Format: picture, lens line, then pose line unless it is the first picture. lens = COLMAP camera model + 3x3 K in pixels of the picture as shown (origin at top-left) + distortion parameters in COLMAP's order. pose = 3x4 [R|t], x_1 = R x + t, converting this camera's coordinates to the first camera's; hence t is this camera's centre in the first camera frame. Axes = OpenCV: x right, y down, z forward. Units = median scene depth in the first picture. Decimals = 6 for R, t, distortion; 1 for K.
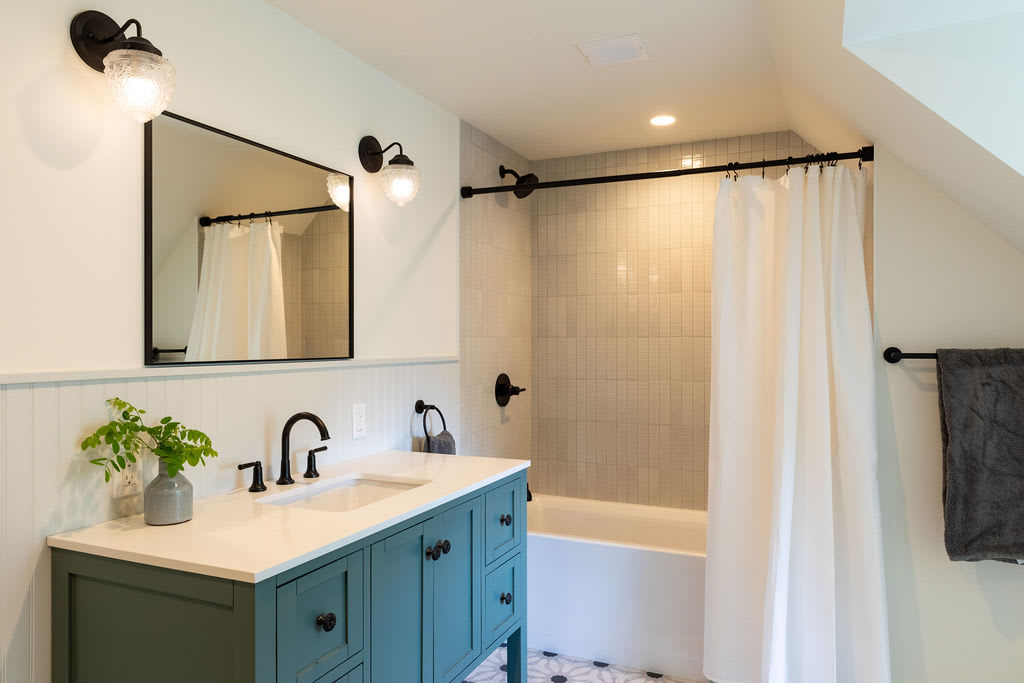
lens RADIAL K [[694.4, 0, 513.5], [0, 694.4, 311.4], [0, 0, 1]] dist [0.018096, -0.001877]
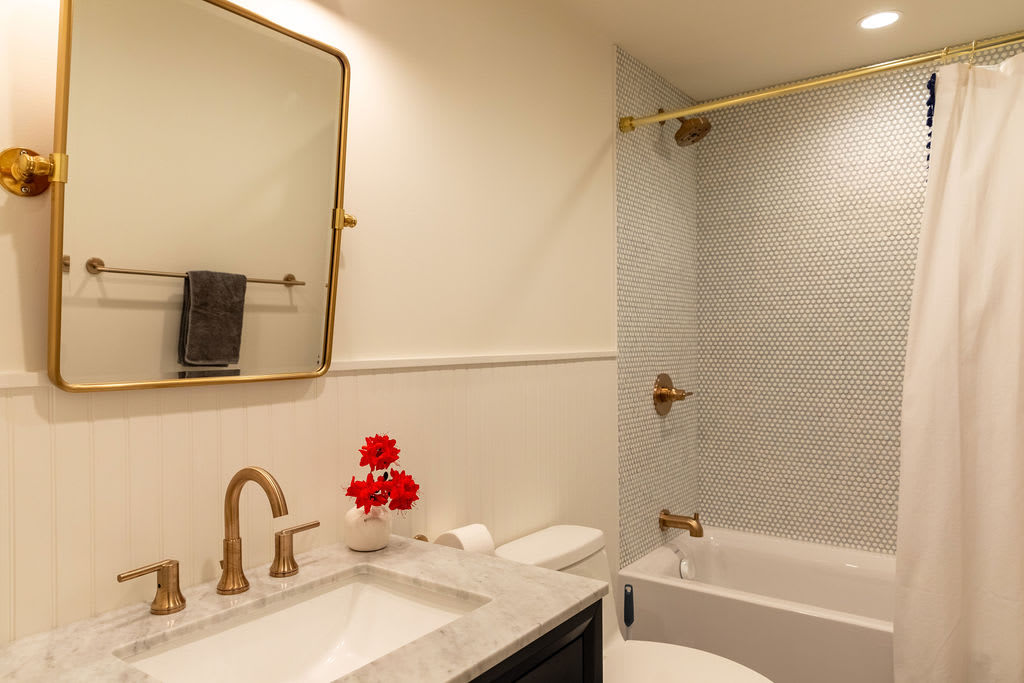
lens RADIAL K [[694.4, 0, 513.5], [0, 694.4, 311.4], [0, 0, 1]] dist [0.018096, -0.001877]
pose [[0.969241, -0.024692, -0.244873, 0.021652], [0.026737, 0.999630, 0.005030, 0.009960], [0.244658, -0.011422, 0.969542, 0.236075]]
